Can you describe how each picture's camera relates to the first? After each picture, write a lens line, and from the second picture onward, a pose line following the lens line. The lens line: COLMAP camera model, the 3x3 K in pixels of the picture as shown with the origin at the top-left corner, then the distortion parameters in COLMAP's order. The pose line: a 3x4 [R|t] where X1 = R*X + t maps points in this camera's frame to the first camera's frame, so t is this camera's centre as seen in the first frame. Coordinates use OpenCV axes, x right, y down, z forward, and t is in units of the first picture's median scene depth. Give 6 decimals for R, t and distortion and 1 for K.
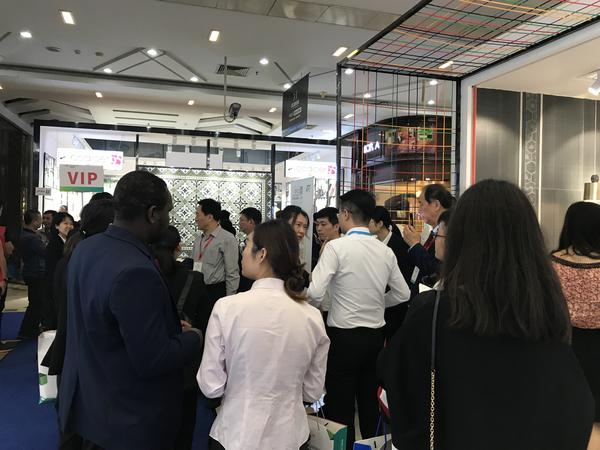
lens RADIAL K [[504.8, 0, 300.6], [0, 504.8, 223.3], [0, 0, 1]] dist [0.009416, 0.007545]
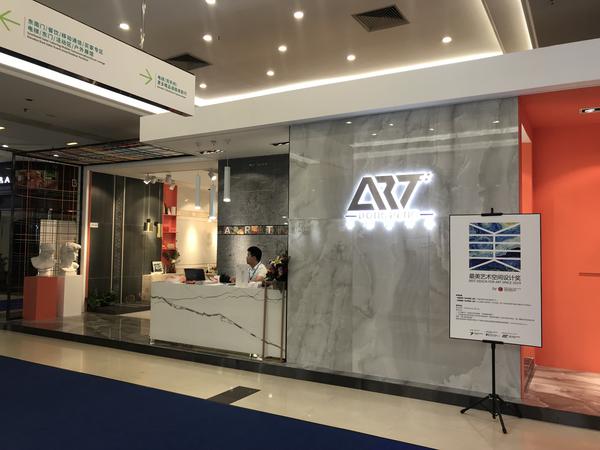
lens RADIAL K [[504.8, 0, 300.3], [0, 504.8, 223.4], [0, 0, 1]] dist [0.009416, 0.007545]
pose [[0.734482, 0.027211, 0.678083, -0.353055], [-0.003180, 0.999323, -0.036658, -0.001898], [-0.678621, 0.024768, 0.734071, -0.904618]]
